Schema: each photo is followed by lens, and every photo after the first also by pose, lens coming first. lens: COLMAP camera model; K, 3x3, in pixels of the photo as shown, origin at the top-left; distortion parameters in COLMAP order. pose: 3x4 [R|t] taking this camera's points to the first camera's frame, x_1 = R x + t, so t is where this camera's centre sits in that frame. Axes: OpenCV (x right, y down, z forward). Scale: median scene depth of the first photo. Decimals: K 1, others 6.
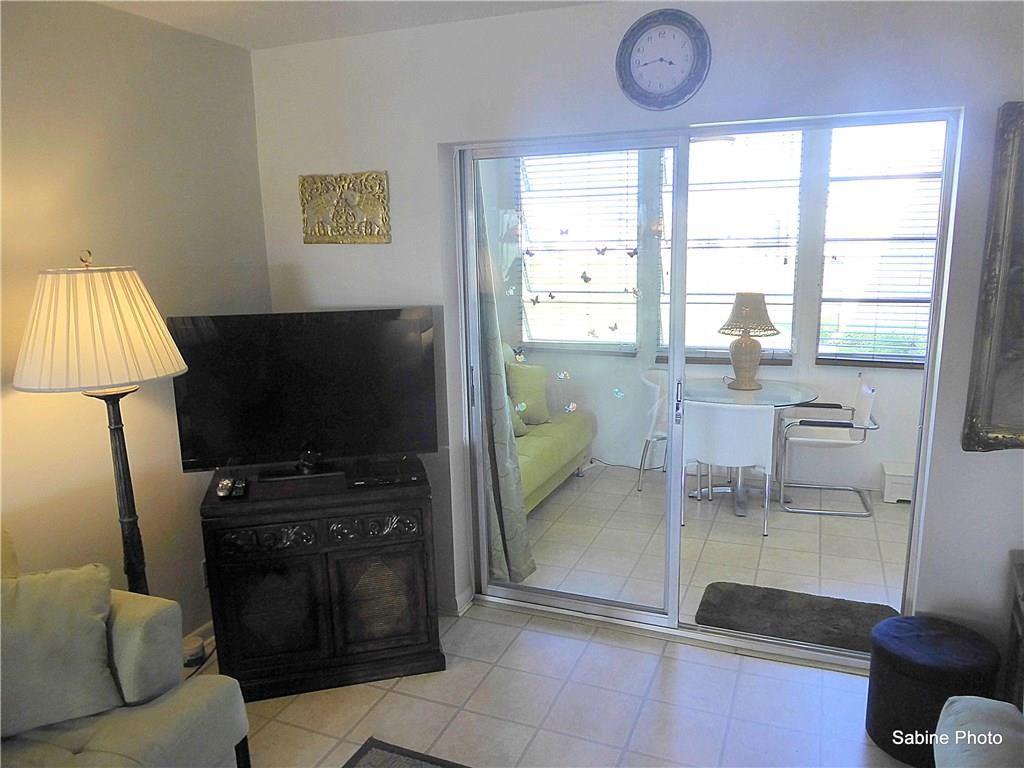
lens RADIAL K [[739.5, 0, 519.2], [0, 739.5, 392.7], [0, 0, 1]] dist [-0.023802, -0.001050]
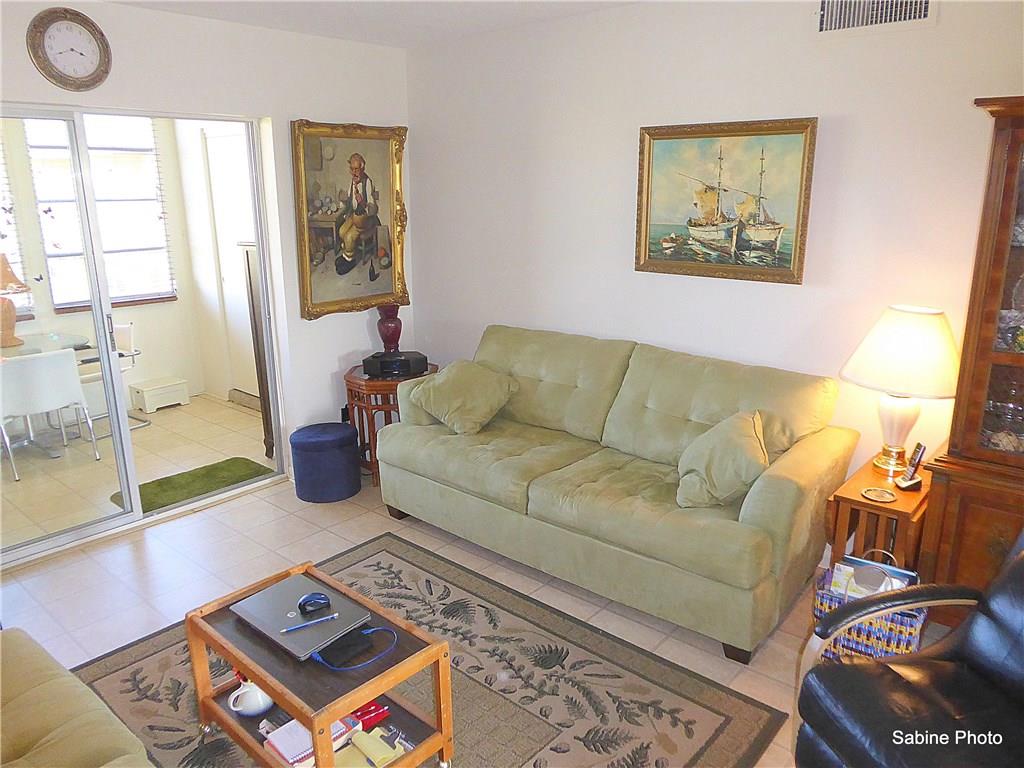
lens RADIAL K [[739.5, 0, 514.2], [0, 739.5, 386.4], [0, 0, 1]] dist [-0.023802, -0.001050]
pose [[0.322036, -0.229371, 0.918521, -0.677144], [0.195733, 0.965376, 0.172447, 0.018340], [-0.926273, 0.124251, 0.355782, -0.034558]]
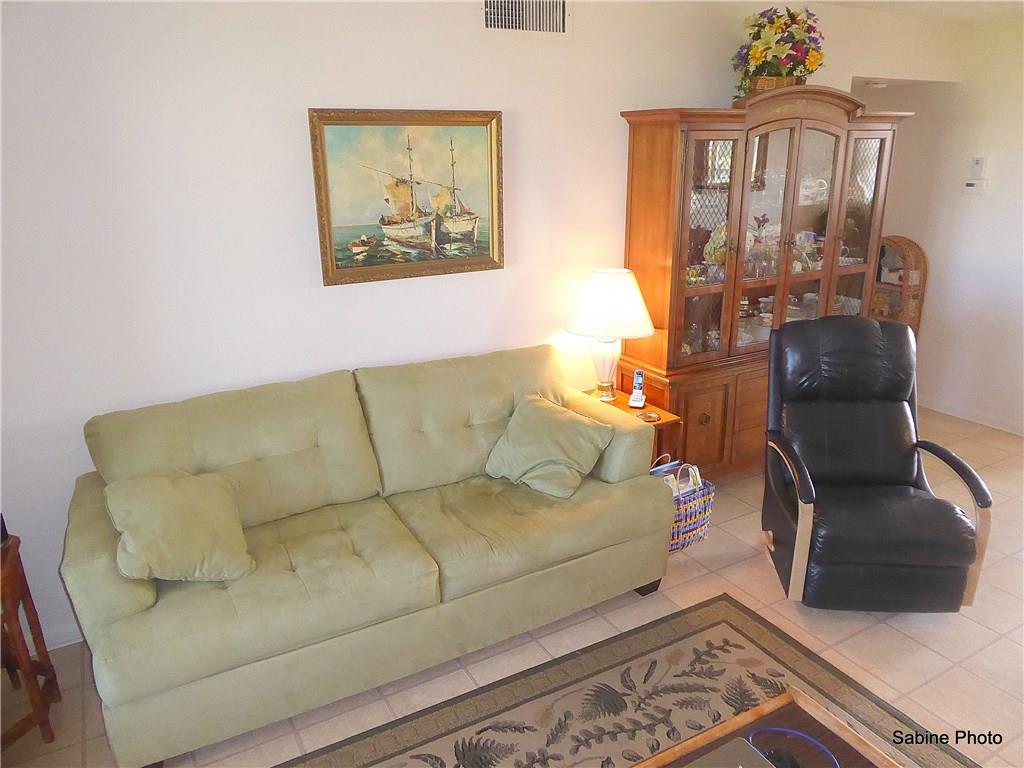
lens RADIAL K [[739.5, 0, 516.7], [0, 739.5, 384.3], [0, 0, 1]] dist [-0.023802, -0.001050]
pose [[-0.784256, -0.155373, 0.600668, -0.277027], [0.159873, 0.884836, 0.437615, -0.187474], [-0.599485, 0.439233, -0.669098, 0.738007]]
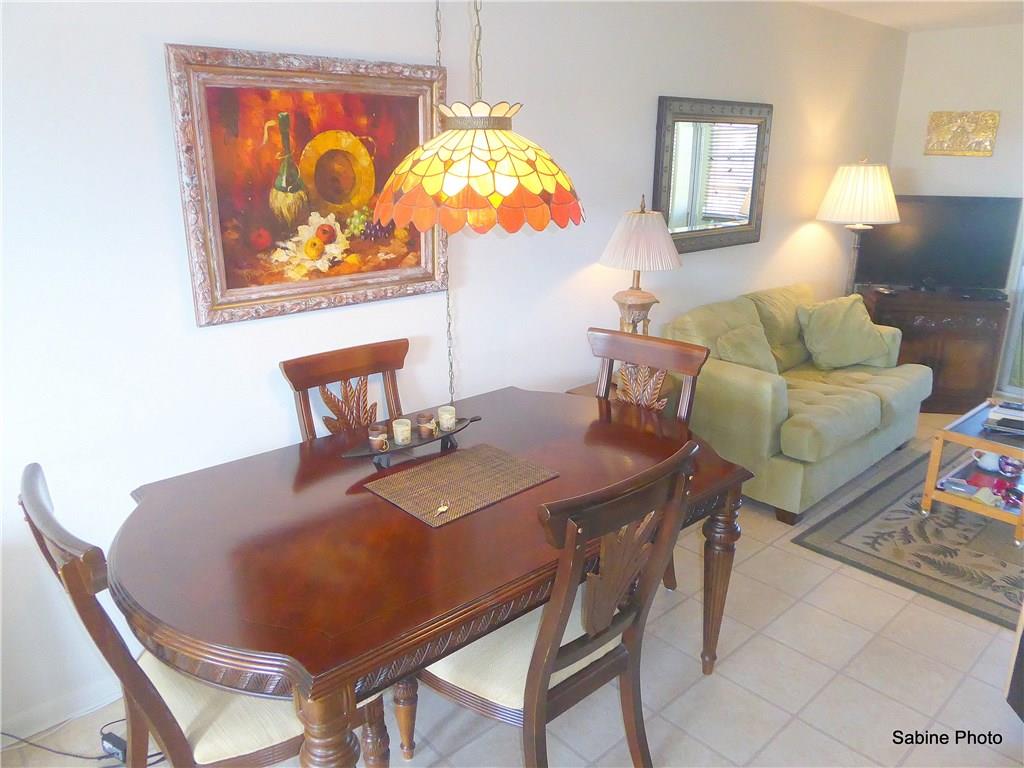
lens RADIAL K [[739.5, 0, 510.0], [0, 739.5, 383.2], [0, 0, 1]] dist [-0.023802, -0.001050]
pose [[0.900680, 0.152453, -0.406858, -0.432587], [-0.107531, 0.985503, 0.131230, 0.204509], [0.420966, -0.074446, 0.904016, -0.993201]]
